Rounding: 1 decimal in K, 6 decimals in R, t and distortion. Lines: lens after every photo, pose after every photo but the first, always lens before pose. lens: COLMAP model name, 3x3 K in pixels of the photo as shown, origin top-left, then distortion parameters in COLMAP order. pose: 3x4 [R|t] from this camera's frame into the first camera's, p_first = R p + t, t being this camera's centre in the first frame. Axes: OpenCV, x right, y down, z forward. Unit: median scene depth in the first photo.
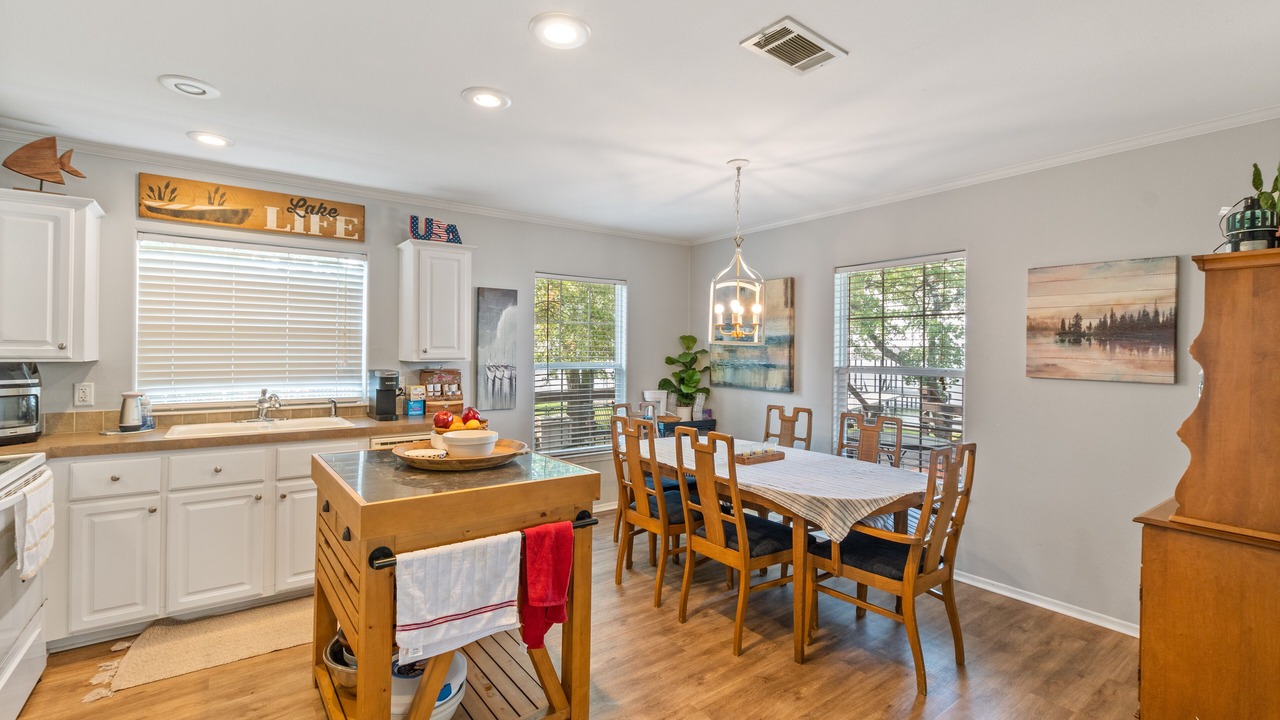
lens RADIAL K [[551.9, 0, 631.3], [0, 551.9, 351.4], [0, 0, 1]] dist [0.005462, -0.001836]
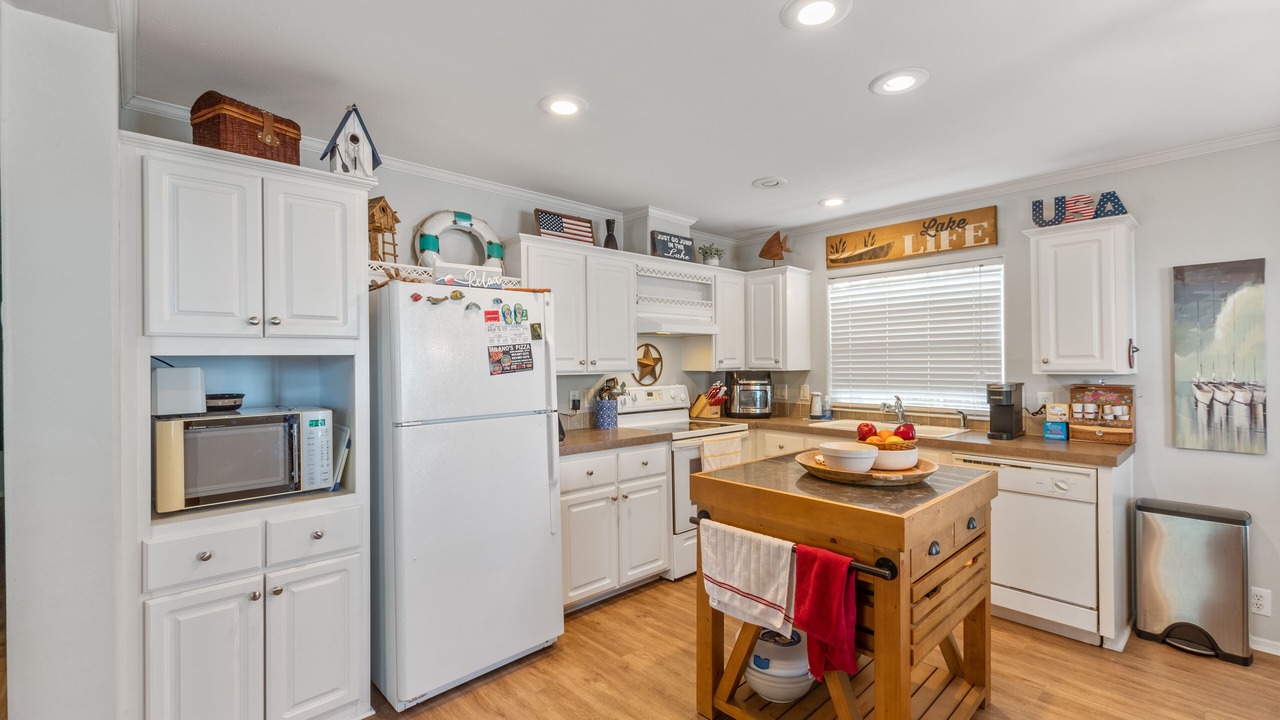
lens RADIAL K [[551.9, 0, 642.3], [0, 551.9, 358.7], [0, 0, 1]] dist [0.005462, -0.001836]
pose [[0.111876, -0.015134, -0.993607, 0.386188], [0.005699, 0.999877, -0.014588, 0.004089], [0.993706, -0.004030, 0.111948, 0.317282]]
